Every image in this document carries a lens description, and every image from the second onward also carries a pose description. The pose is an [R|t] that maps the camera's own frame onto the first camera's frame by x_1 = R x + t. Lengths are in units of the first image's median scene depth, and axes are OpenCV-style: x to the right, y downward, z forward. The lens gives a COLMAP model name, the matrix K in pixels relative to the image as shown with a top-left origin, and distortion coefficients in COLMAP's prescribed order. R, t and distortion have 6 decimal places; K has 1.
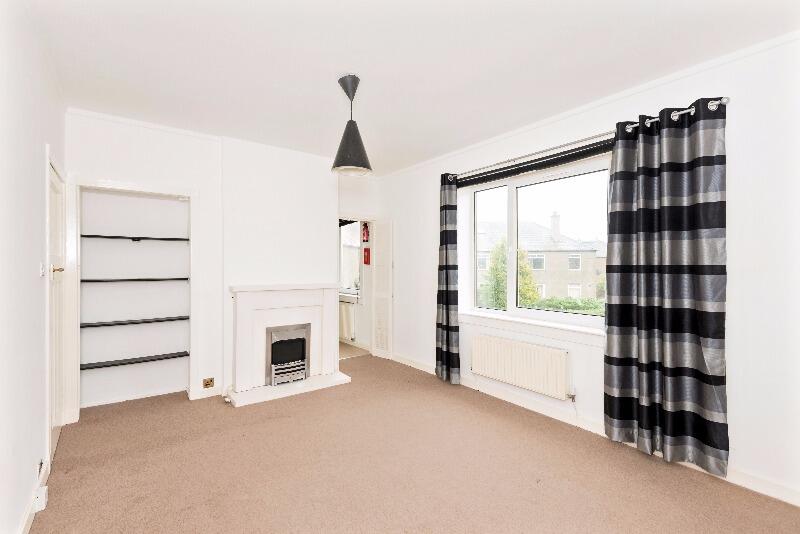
lens RADIAL K [[358.7, 0, 402.7], [0, 358.7, 267.9], [0, 0, 1]] dist [0.002211, -0.000621]
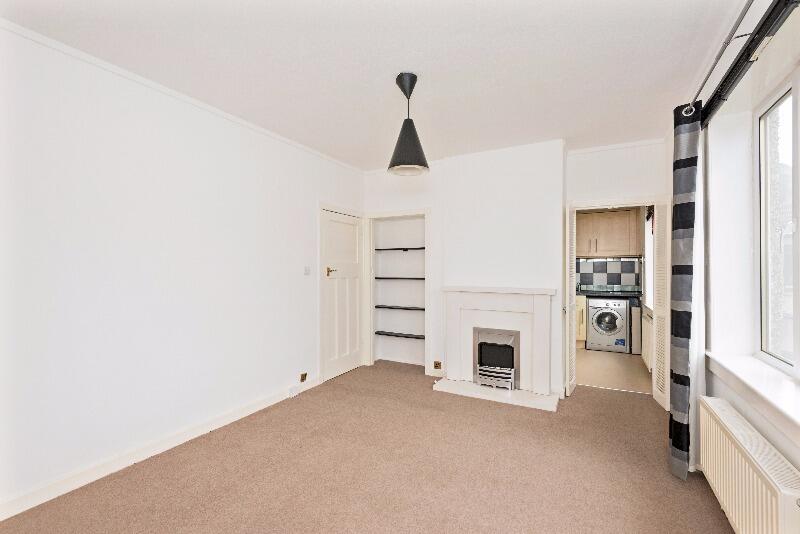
lens RADIAL K [[358.7, 0, 401.9], [0, 358.7, 266.0], [0, 0, 1]] dist [0.002211, -0.000621]
pose [[0.400148, -0.006123, -0.916430, 0.501065], [0.002636, 0.999981, -0.005530, -0.007095], [0.916447, -0.000203, 0.400156, 0.390696]]
